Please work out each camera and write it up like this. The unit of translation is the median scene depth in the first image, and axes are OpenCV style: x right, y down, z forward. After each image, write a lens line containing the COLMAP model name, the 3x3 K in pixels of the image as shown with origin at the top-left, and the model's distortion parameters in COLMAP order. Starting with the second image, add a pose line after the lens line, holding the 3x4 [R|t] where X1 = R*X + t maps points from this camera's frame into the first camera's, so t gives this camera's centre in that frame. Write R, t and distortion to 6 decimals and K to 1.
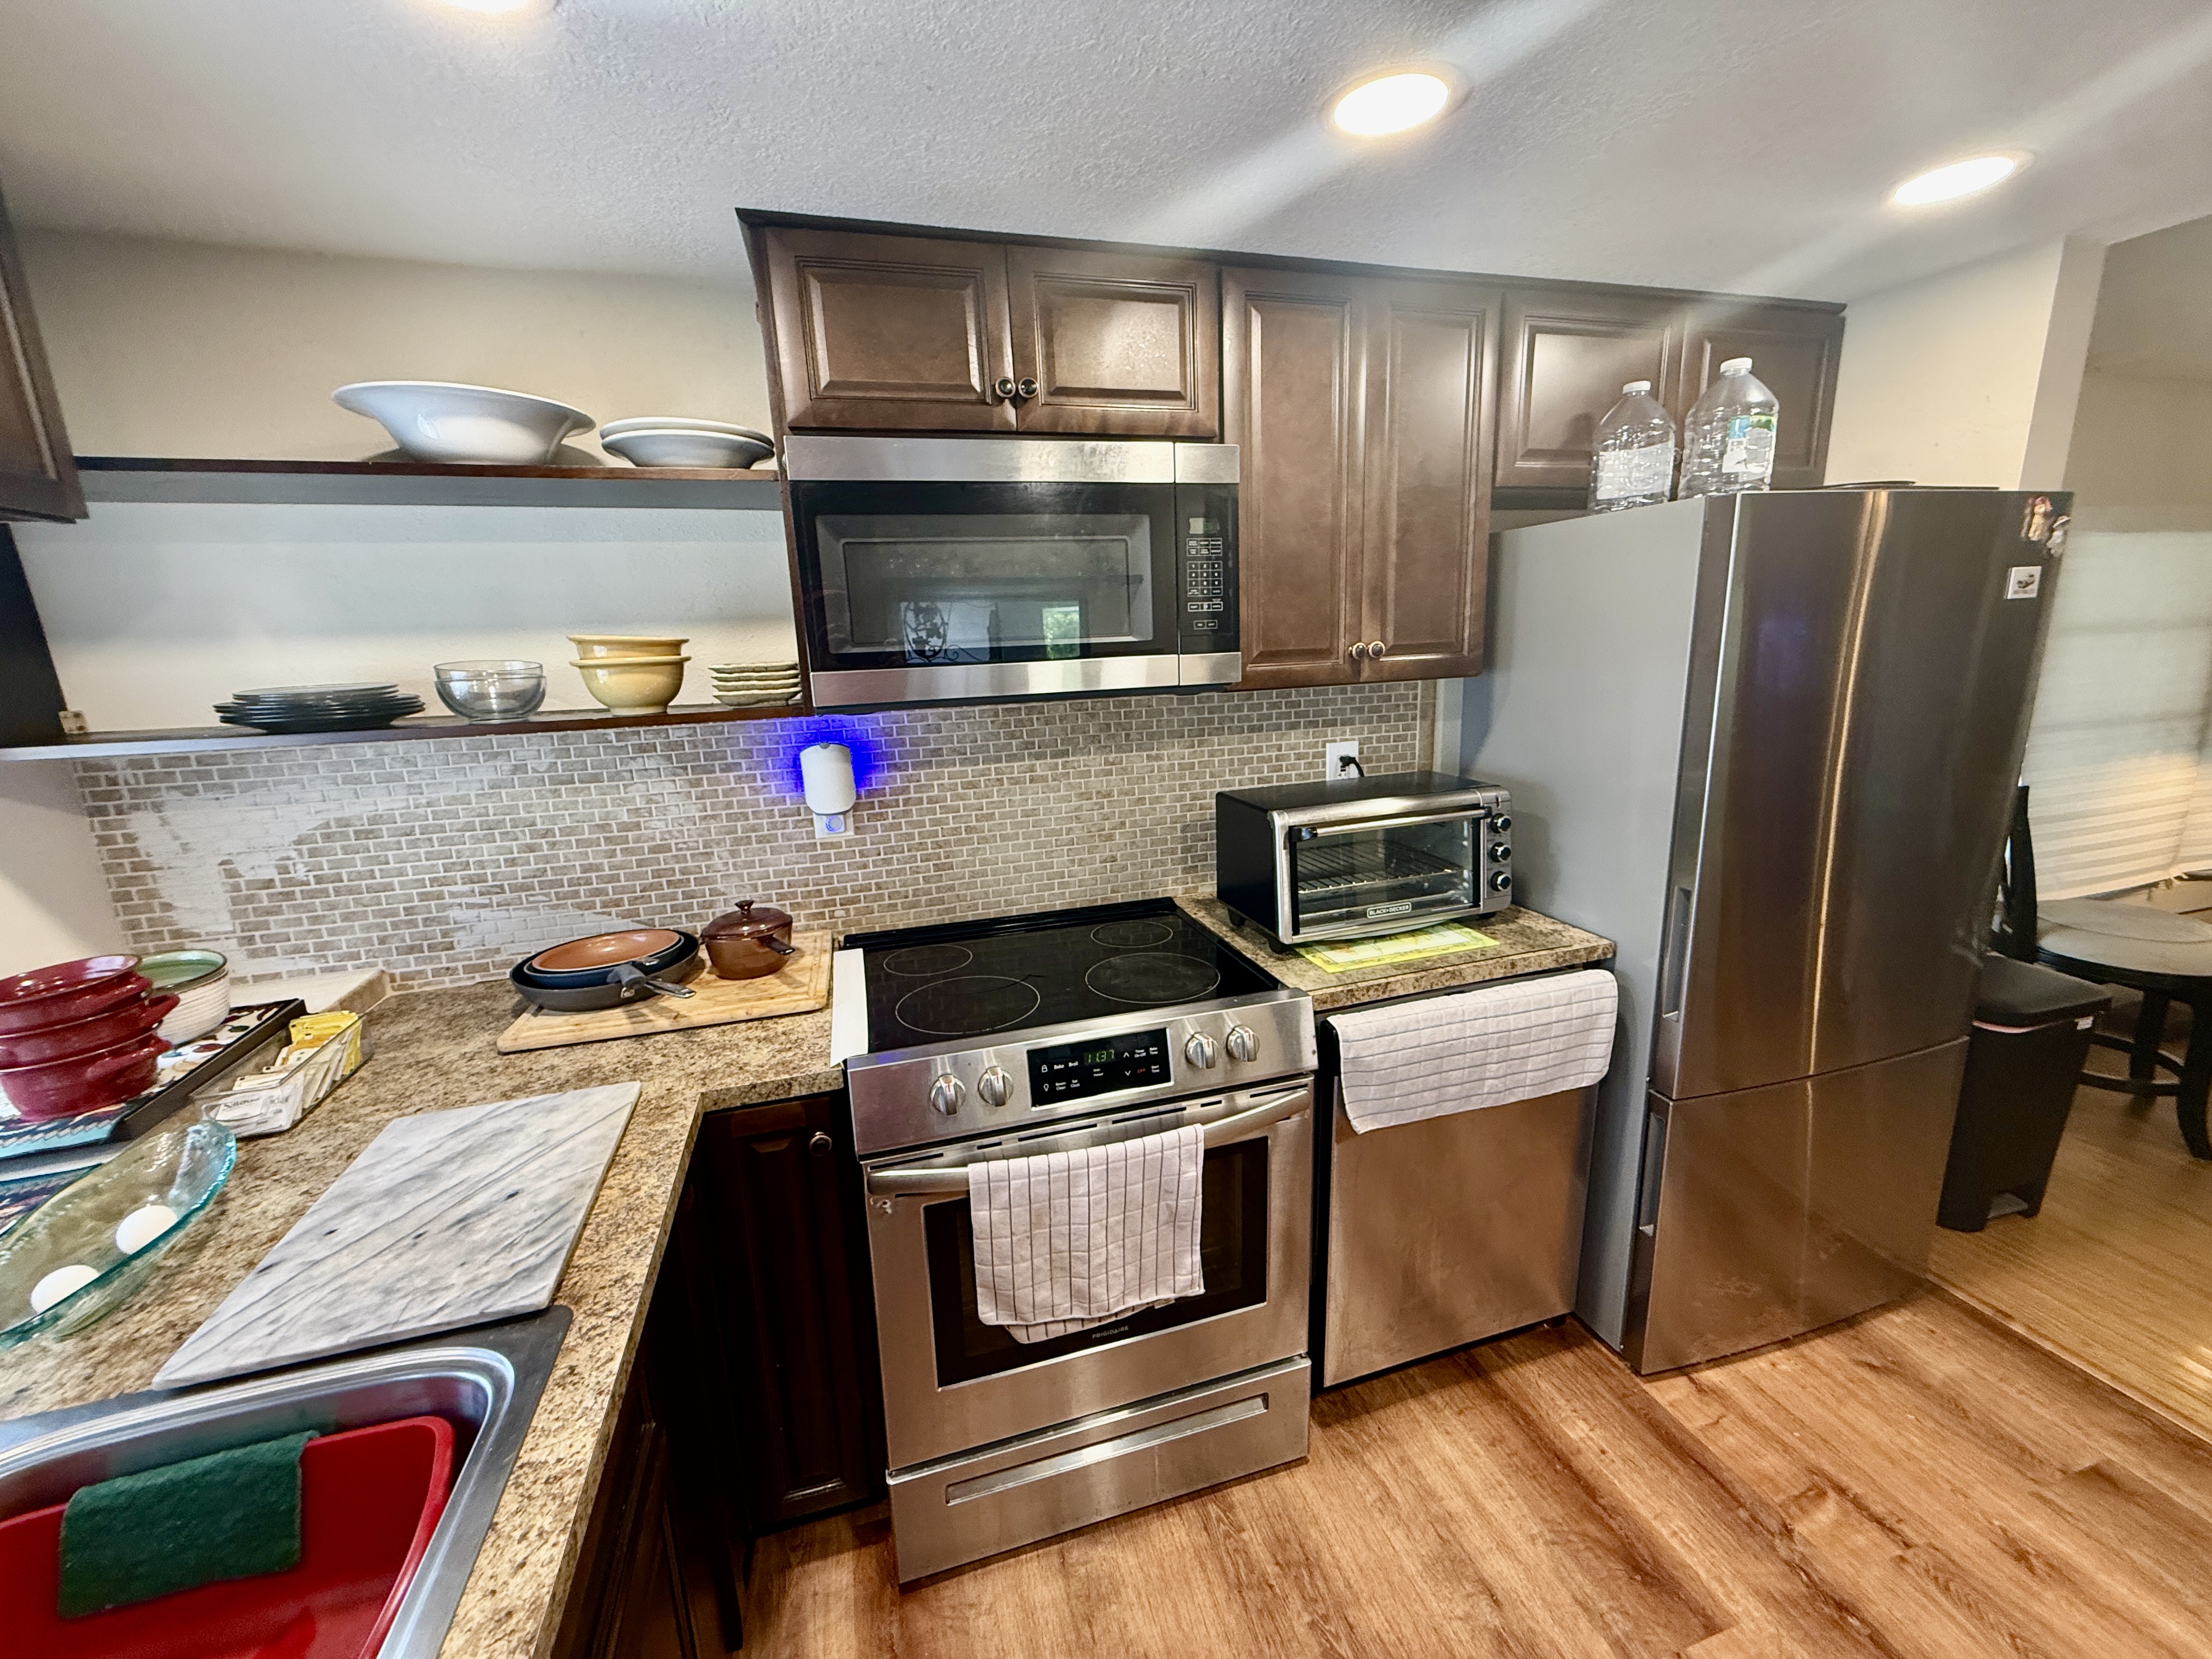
lens RADIAL K [[885.7, 0, 1104.5], [0, 885.7, 826.3], [0, 0, 1]] dist [0.003398, -0.000076]
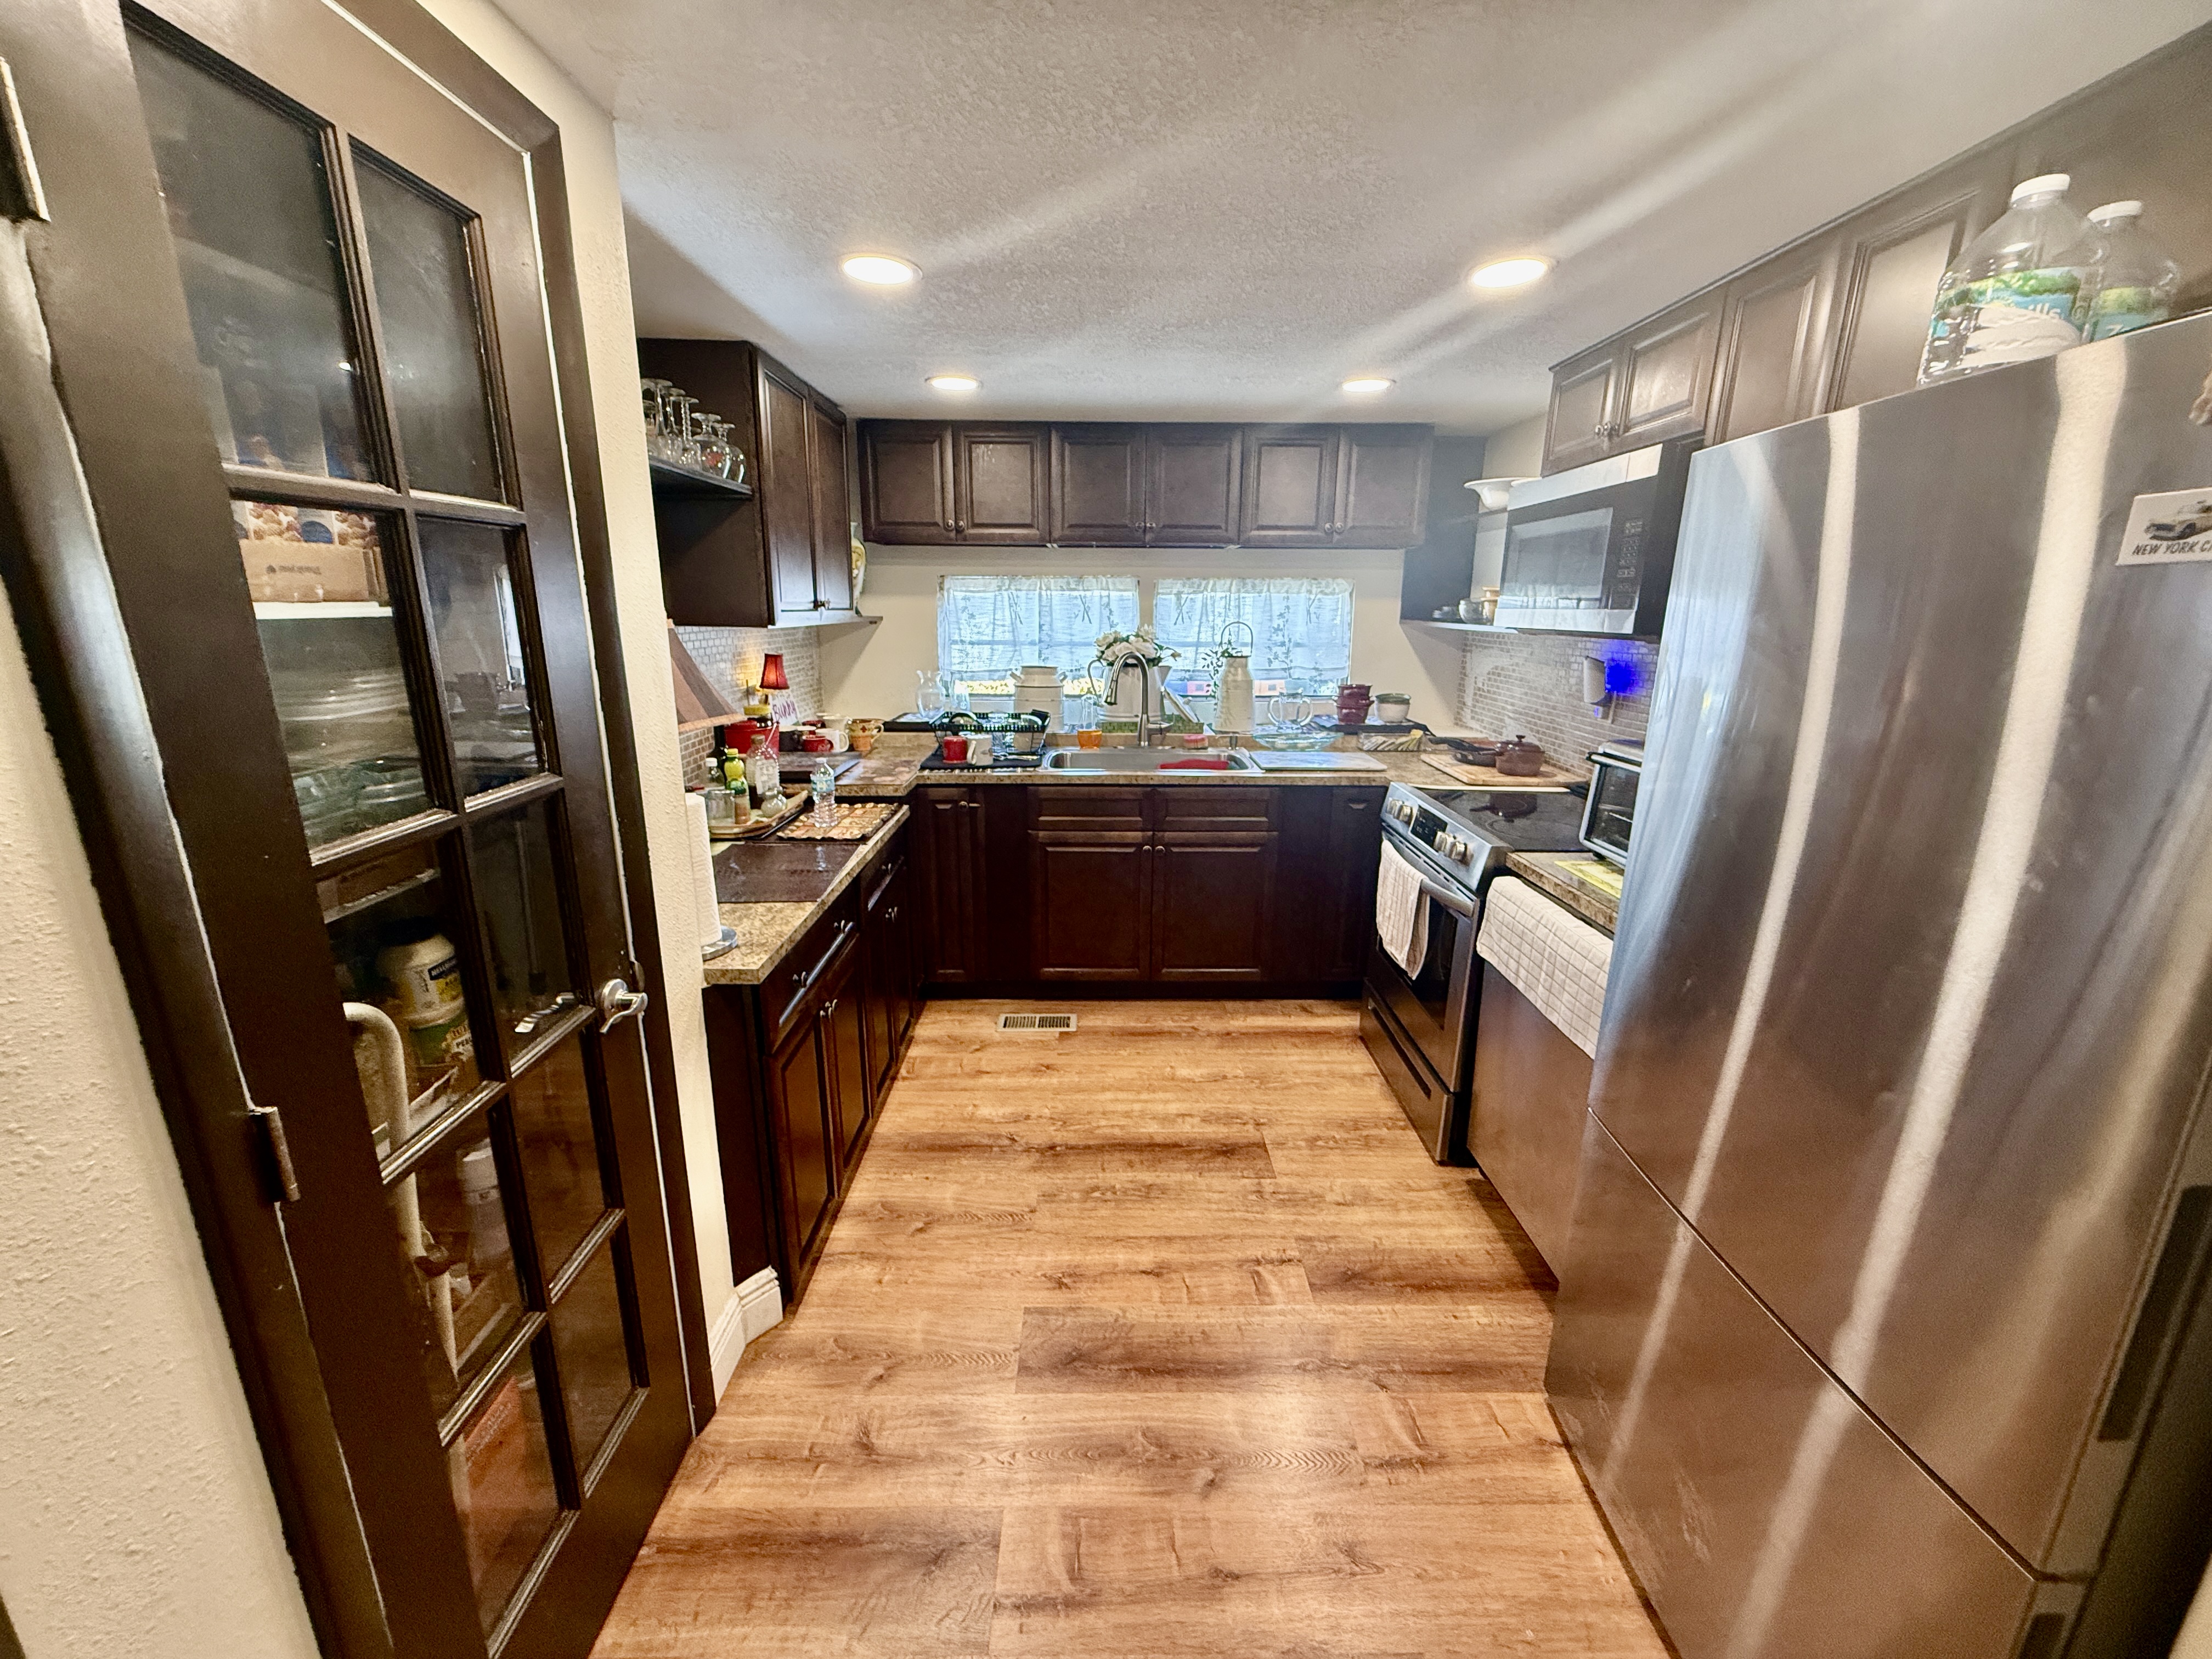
lens RADIAL K [[885.7, 0, 1104.6], [0, 885.7, 828.9], [0, 0, 1]] dist [0.003398, -0.000076]
pose [[-0.276919, 0.275862, -0.920443, 1.611783], [-0.204751, 0.918964, 0.337019, -0.180067], [0.938825, 0.281788, -0.197995, 0.631423]]
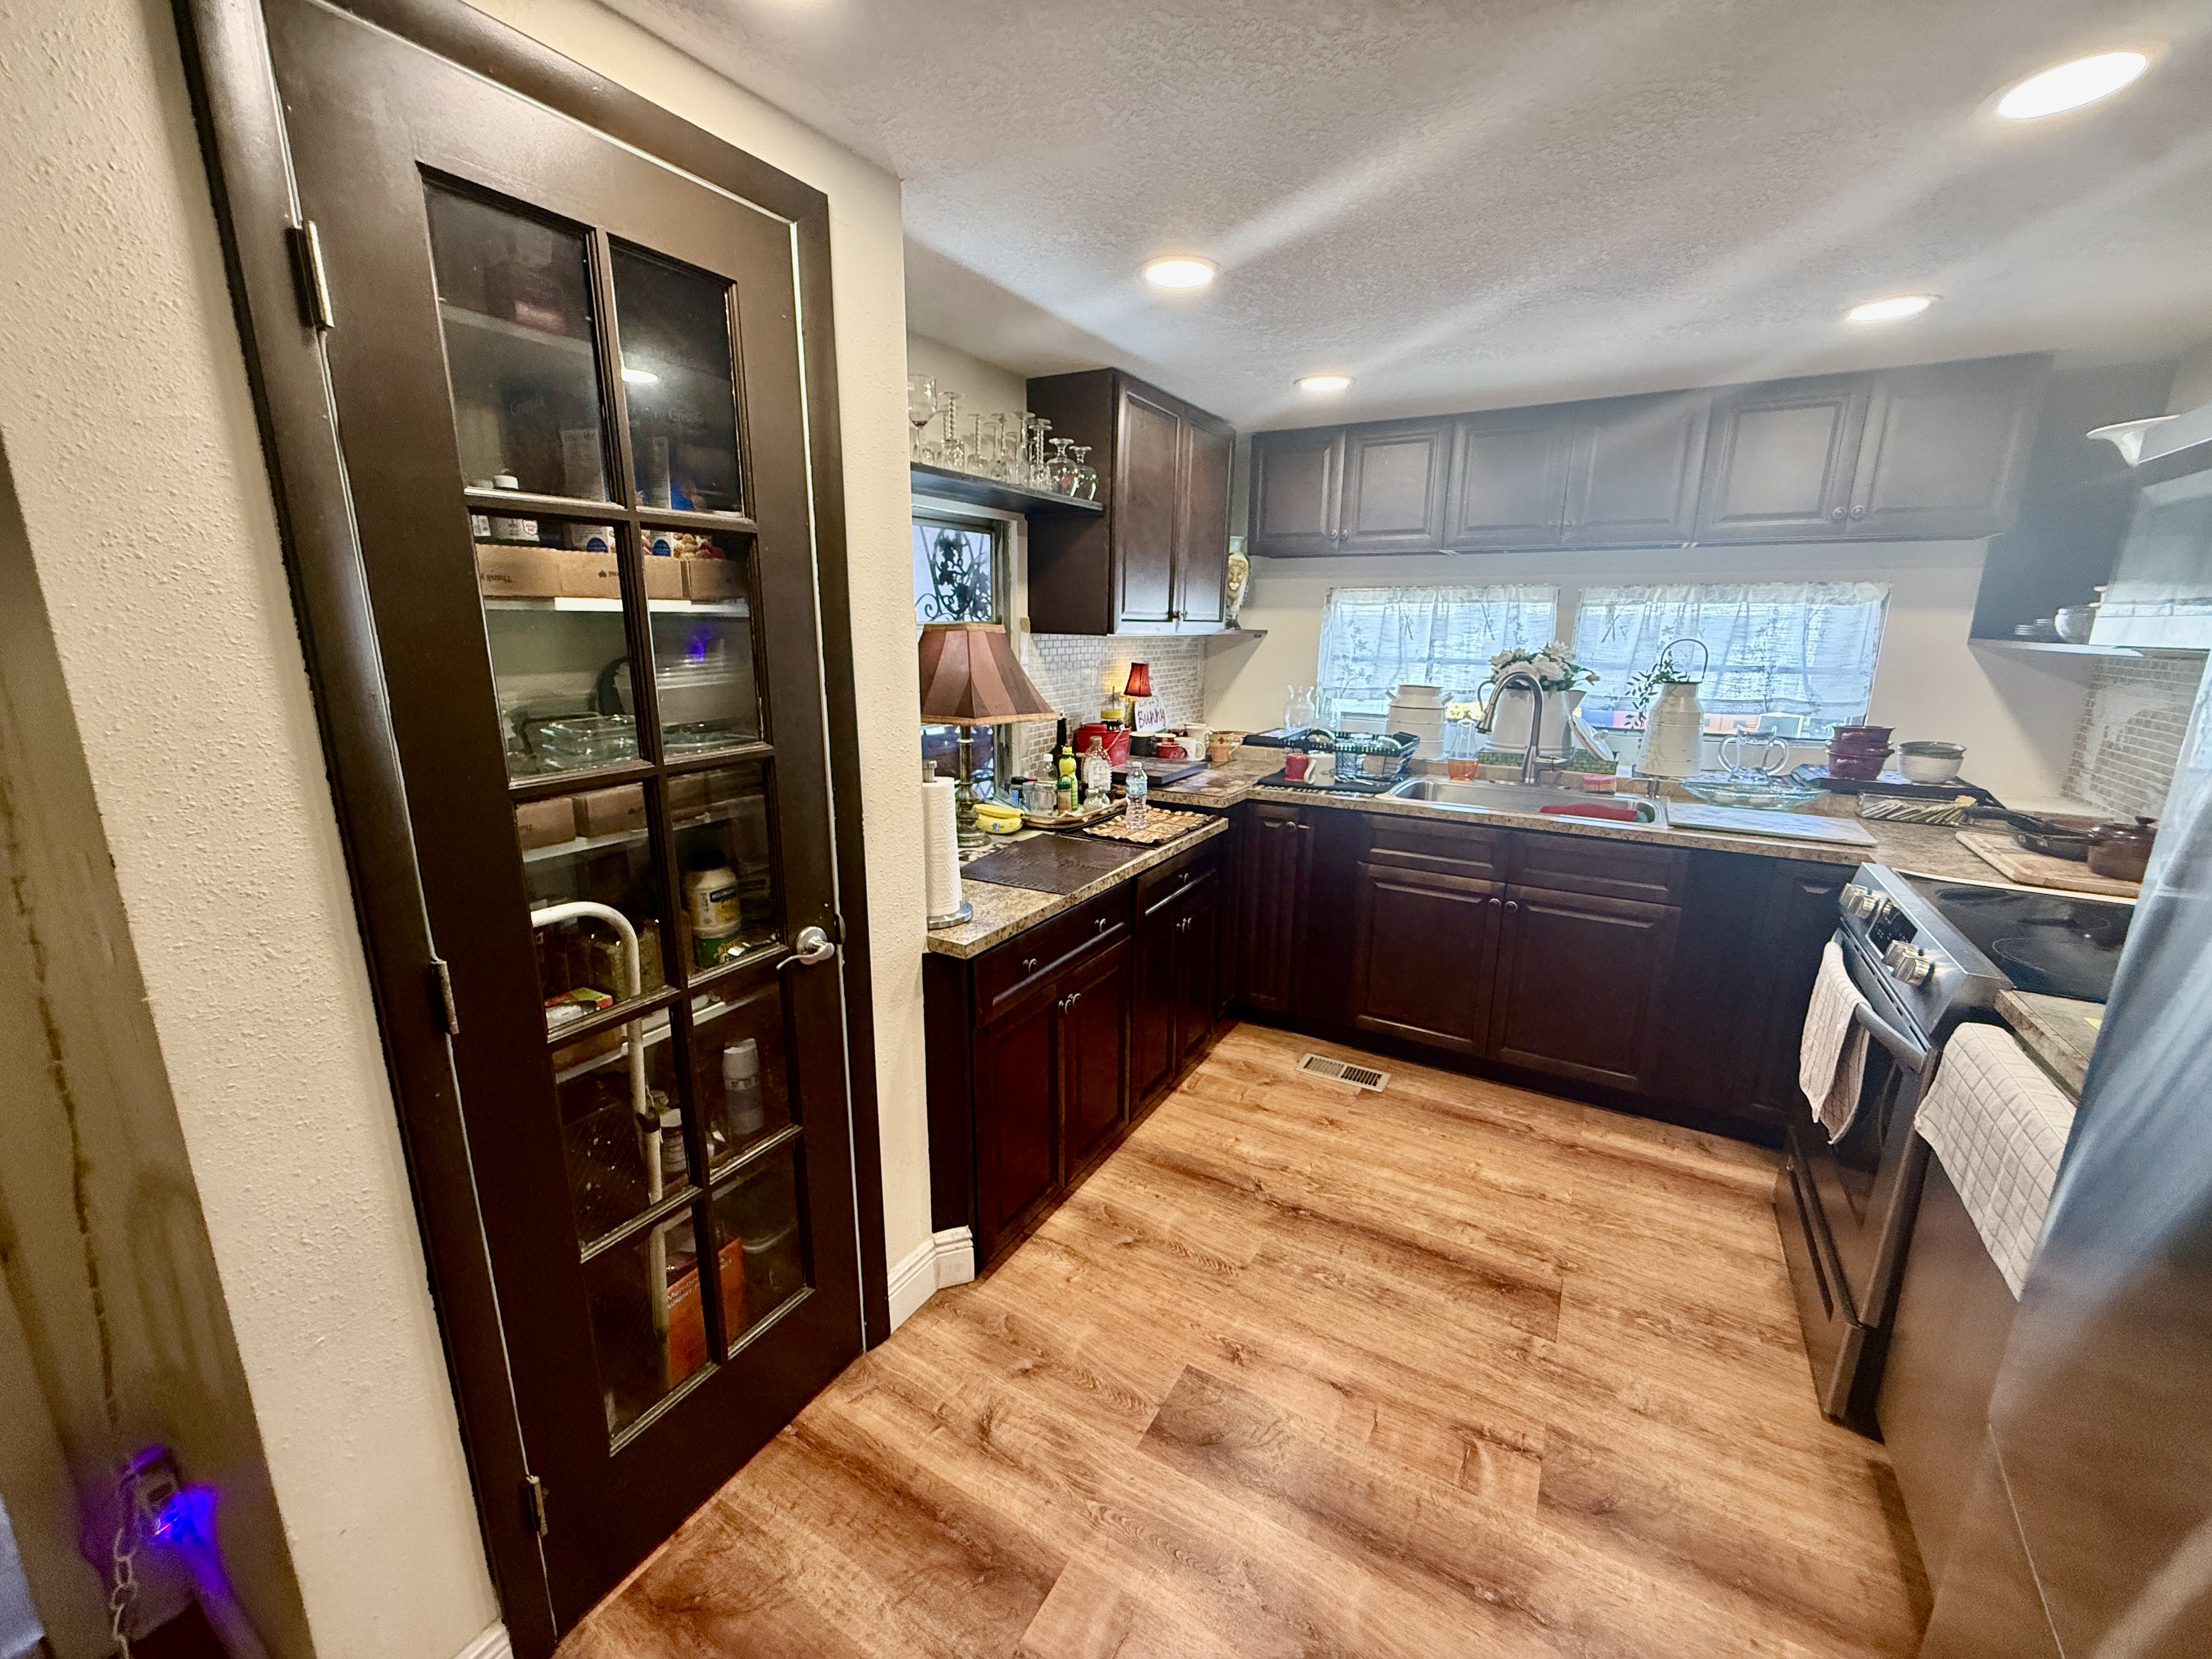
lens RADIAL K [[885.7, 0, 1104.5], [0, 885.7, 828.2], [0, 0, 1]] dist [0.003398, -0.000076]
pose [[-0.728244, 0.189509, -0.658594, 1.394401], [-0.128816, 0.906024, 0.403146, -0.199369], [0.673102, 0.378426, -0.635395, 0.855358]]
